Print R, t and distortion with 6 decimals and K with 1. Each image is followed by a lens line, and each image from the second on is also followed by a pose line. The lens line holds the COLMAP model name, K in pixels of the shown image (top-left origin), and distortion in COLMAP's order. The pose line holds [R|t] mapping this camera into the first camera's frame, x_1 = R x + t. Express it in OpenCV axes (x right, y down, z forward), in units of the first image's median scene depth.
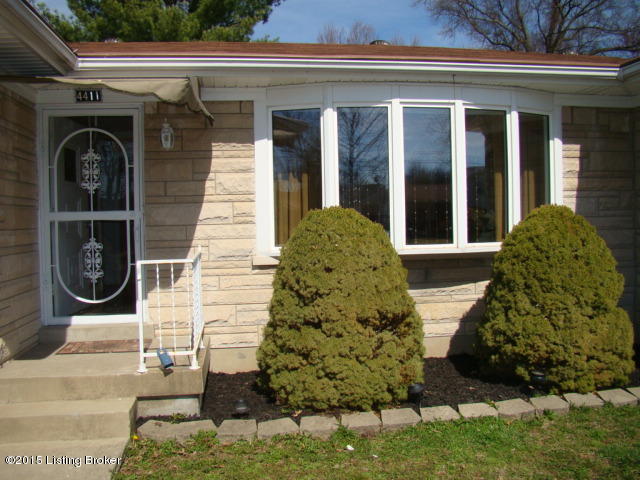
lens RADIAL K [[591.8, 0, 320.0], [0, 591.8, 240.0], [0, 0, 1]] dist [-0.140903, 0.029268]
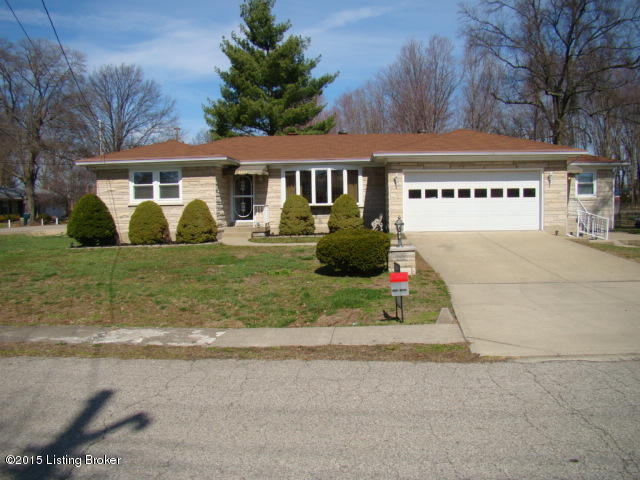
lens RADIAL K [[591.8, 0, 320.0], [0, 591.8, 240.0], [0, 0, 1]] dist [-0.140903, 0.029268]
pose [[0.980366, 0.016470, -0.196497, 1.009896], [-0.009941, 0.999367, 0.034170, 0.125094], [0.196936, -0.031545, 0.979909, -3.121920]]
